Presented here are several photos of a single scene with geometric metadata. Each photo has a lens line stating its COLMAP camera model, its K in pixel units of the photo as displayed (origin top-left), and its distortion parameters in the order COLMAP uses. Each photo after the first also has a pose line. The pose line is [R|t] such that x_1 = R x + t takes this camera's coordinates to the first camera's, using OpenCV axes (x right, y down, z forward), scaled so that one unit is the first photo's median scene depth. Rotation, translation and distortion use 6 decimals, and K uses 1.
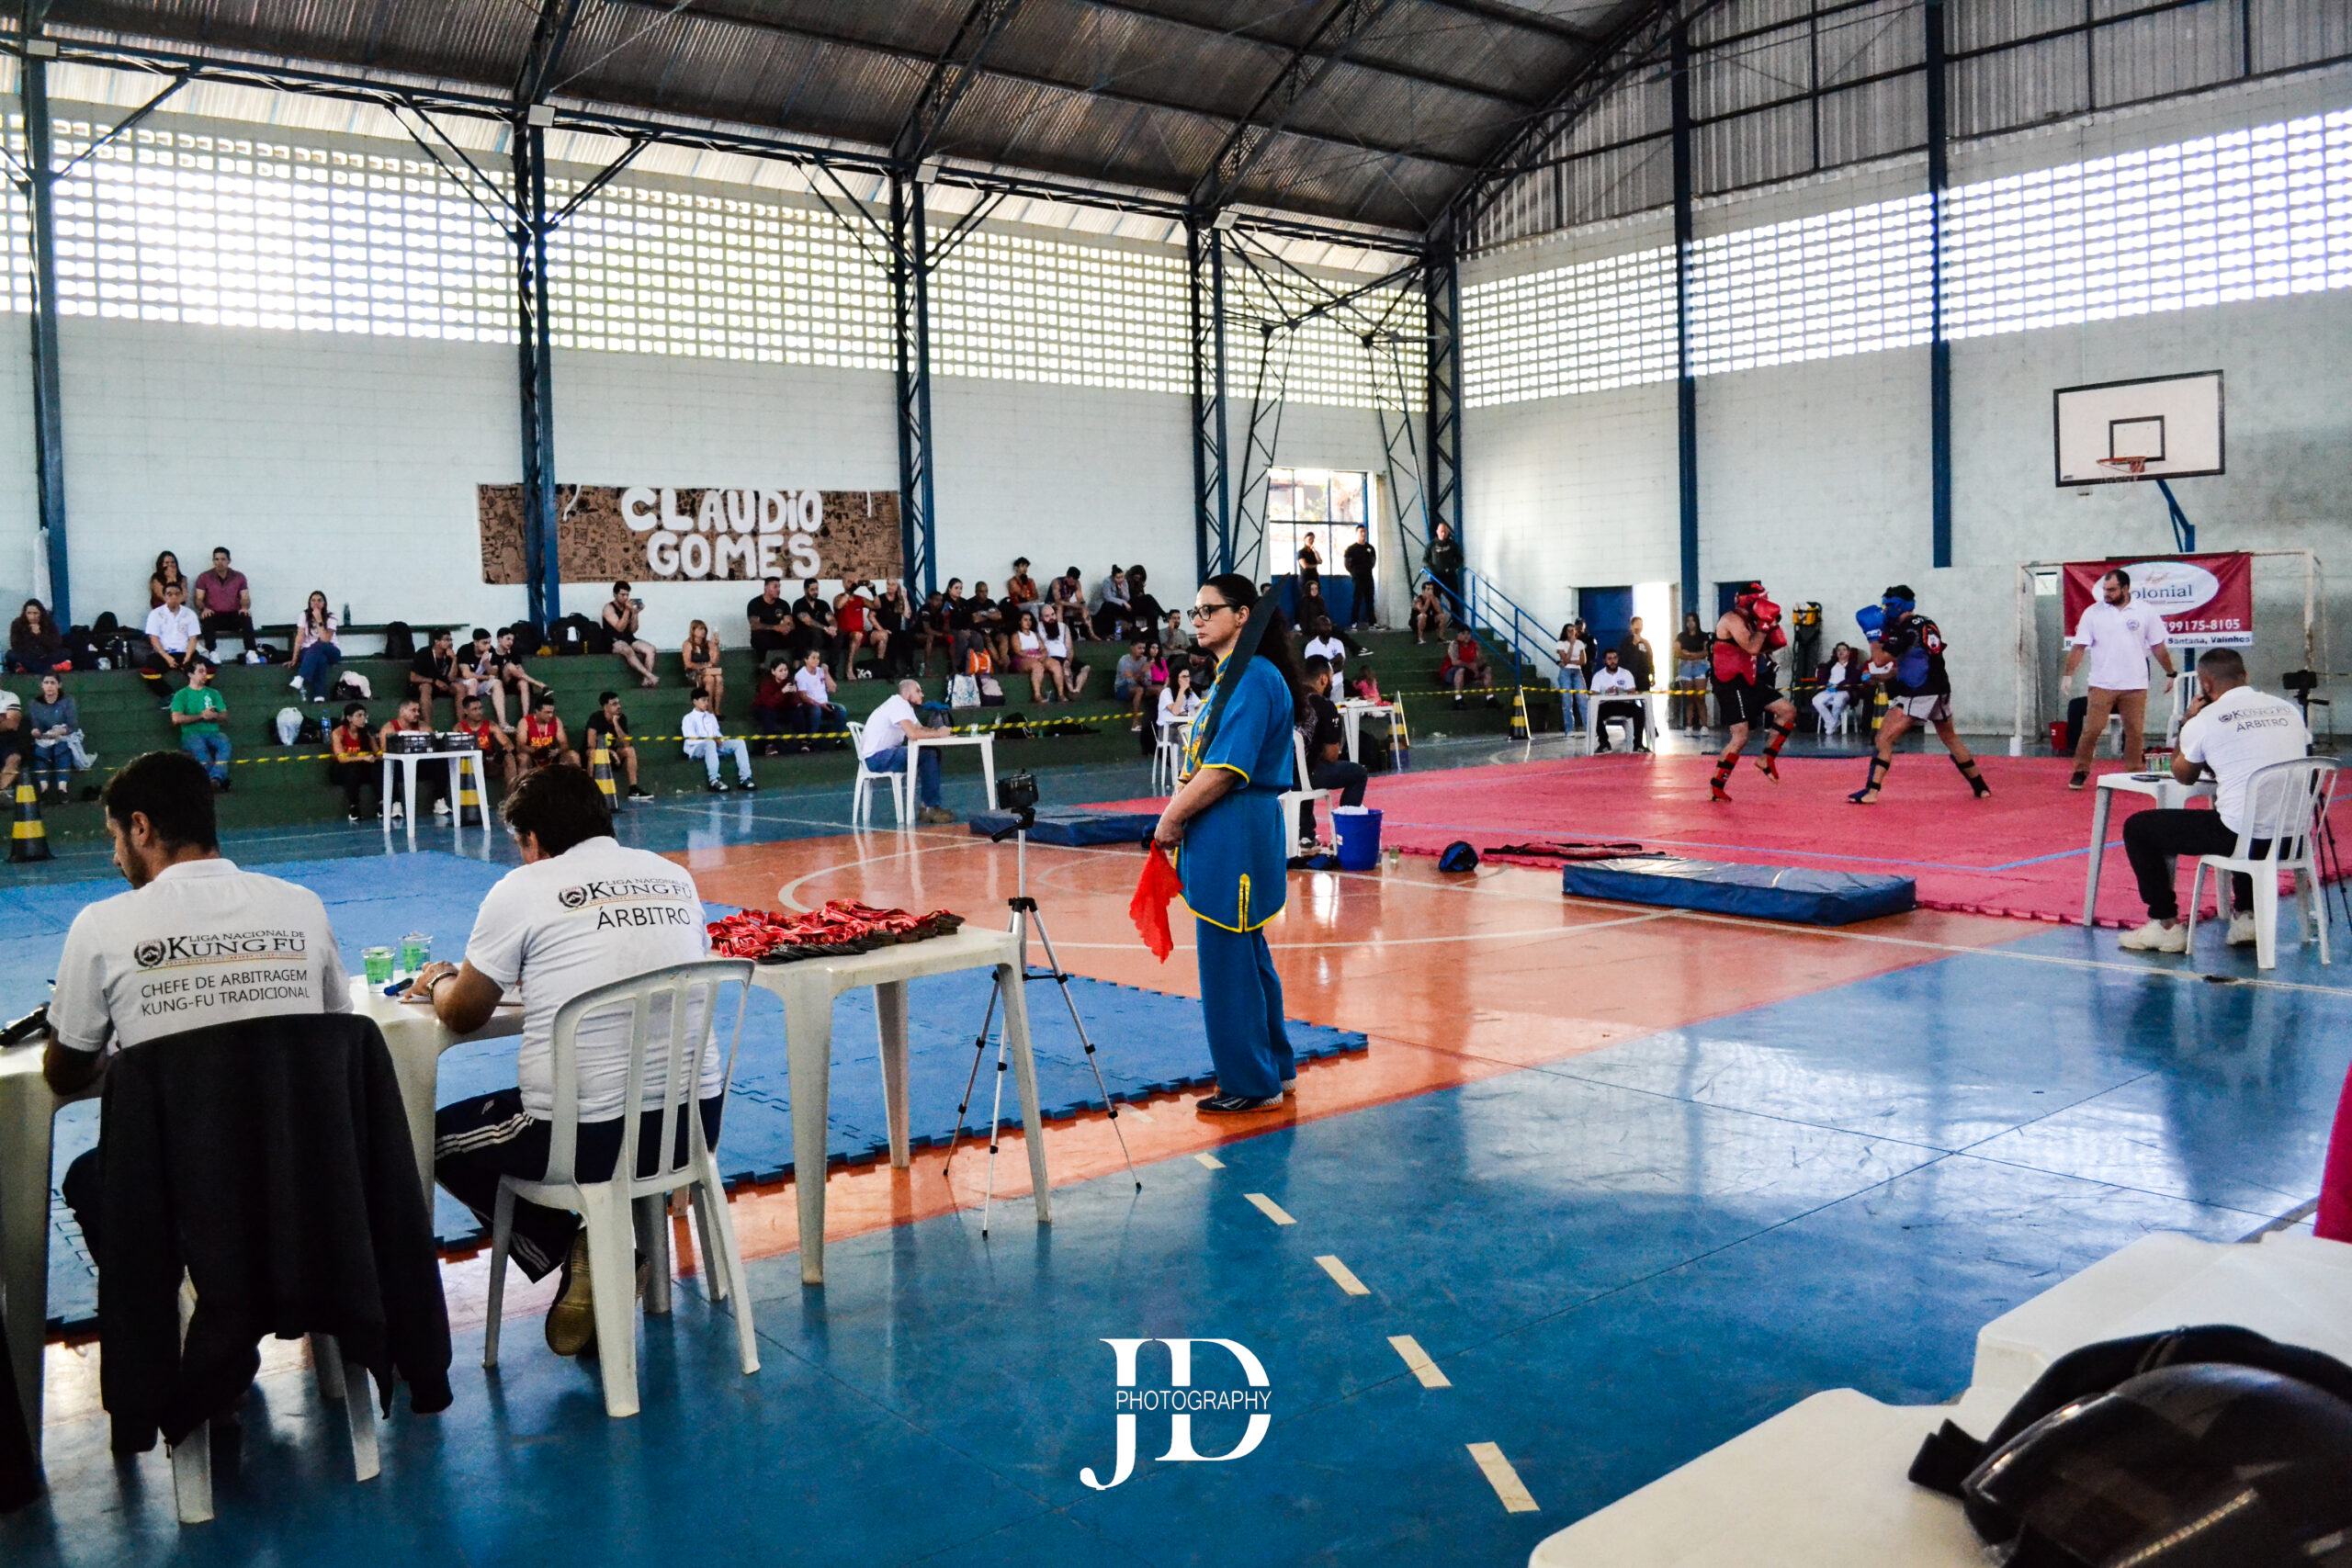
lens RADIAL K [[1866.9, 0, 1177.7], [0, 1866.9, 778.5], [0, 0, 1]] dist [-0.072069, -0.001459]
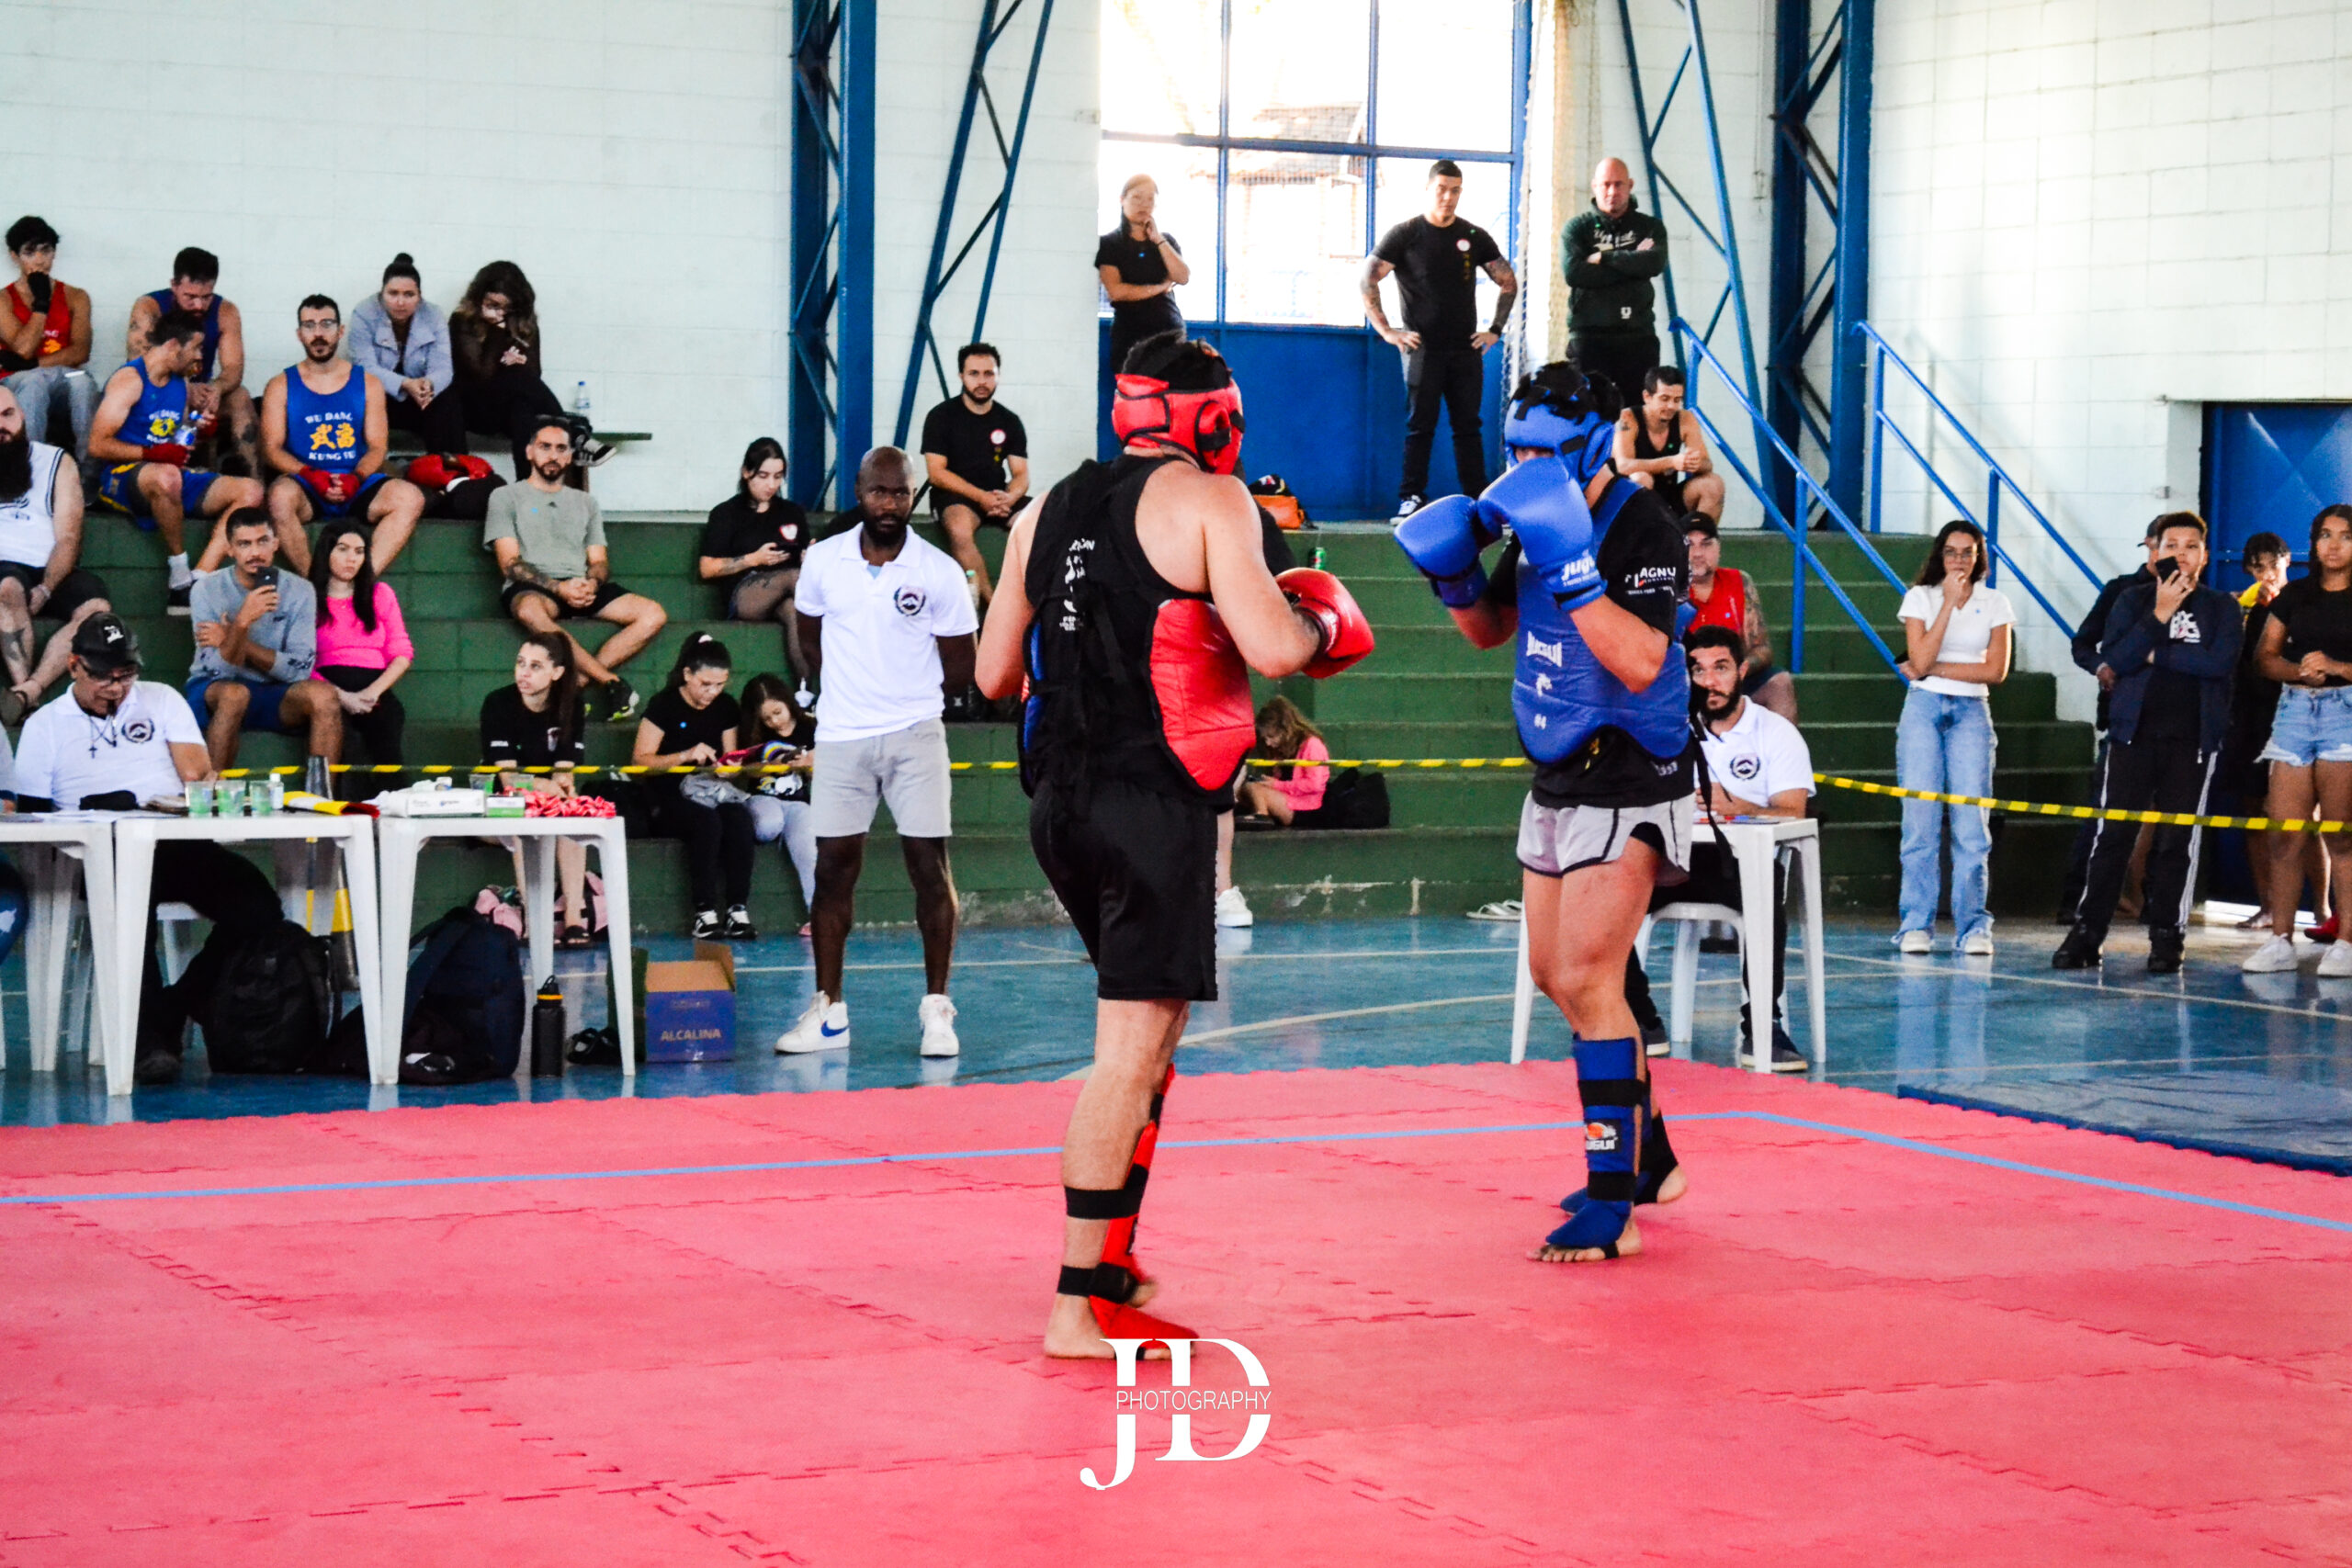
lens RADIAL K [[4879.7, 0, 1160.2], [0, 4879.7, 790.4], [0, 0, 1]] dist [0.027703, 0.000000]
pose [[0.974380, 0.056069, -0.217808, 0.268817], [-0.060497, 0.998074, -0.013712, -0.031043], [0.216620, 0.026537, 0.975895, 0.311428]]
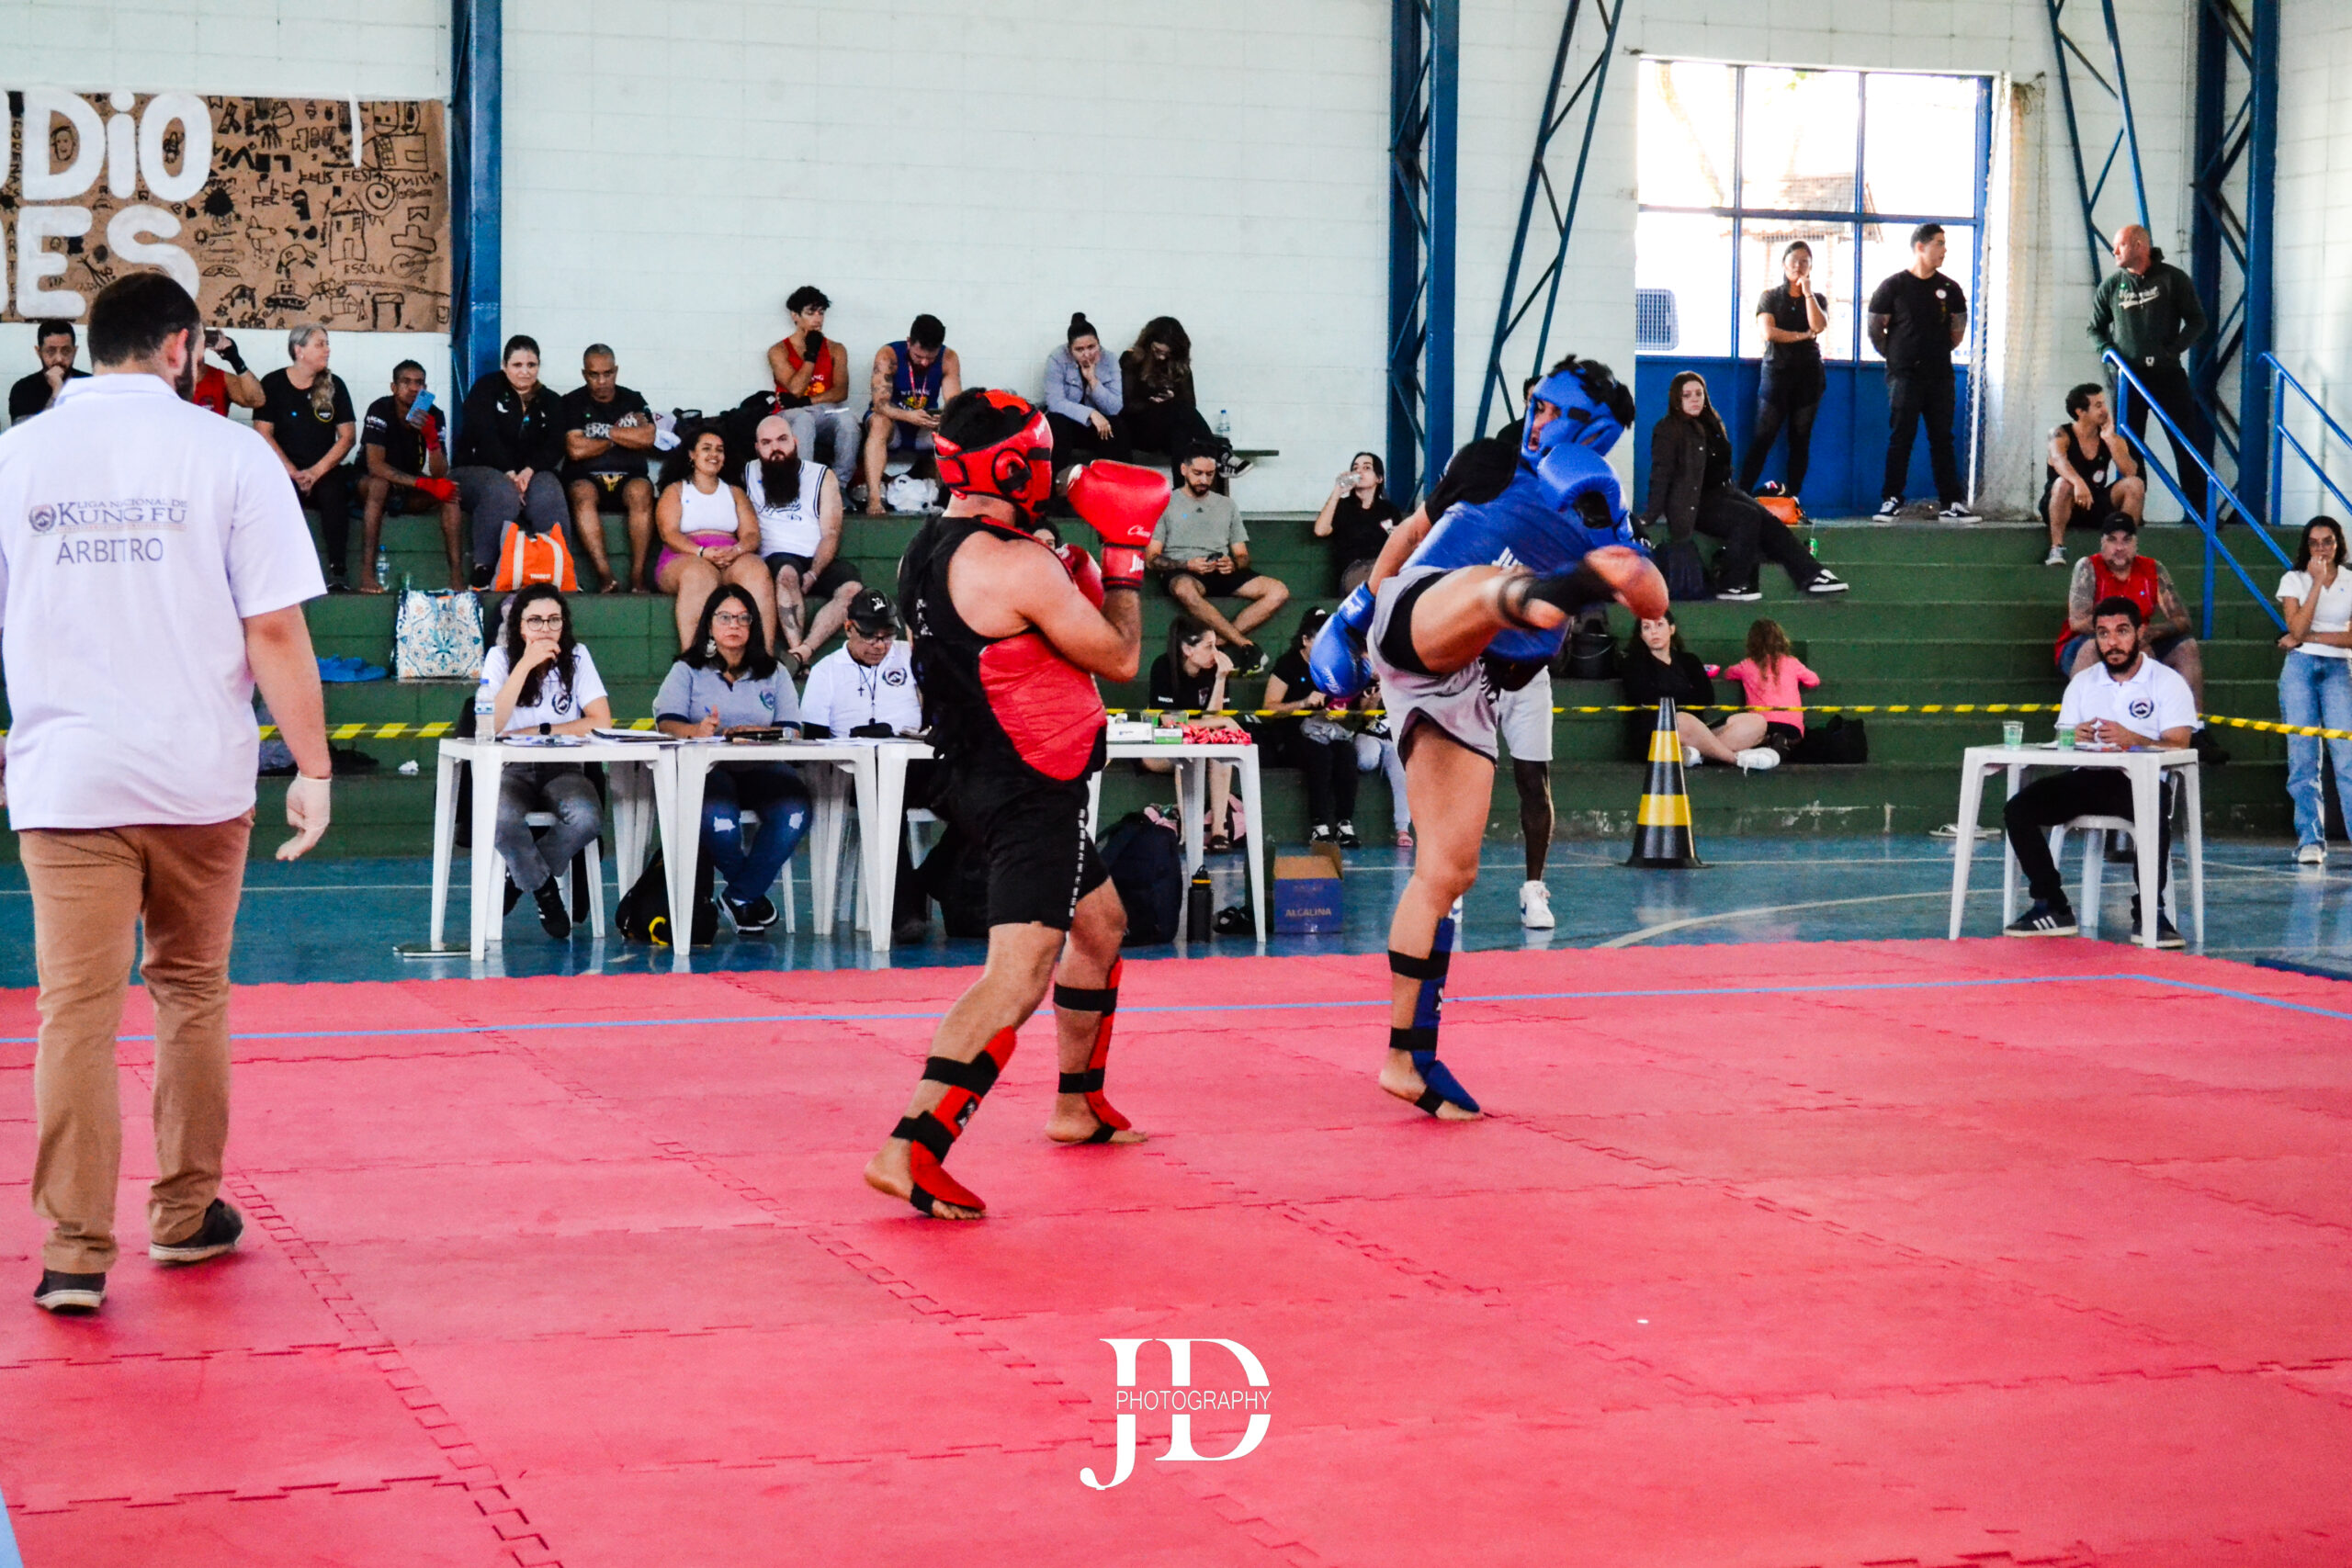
lens RADIAL K [[4089.9, 0, 1167.8], [0, 4089.9, 766.8], [0, 0, 1]] dist [0.020955, 0.000000]
pose [[0.937771, 0.060272, -0.341984, 0.283457], [-0.064639, 0.997908, -0.001375, -0.027071], [0.341185, 0.023395, 0.939705, 0.266563]]
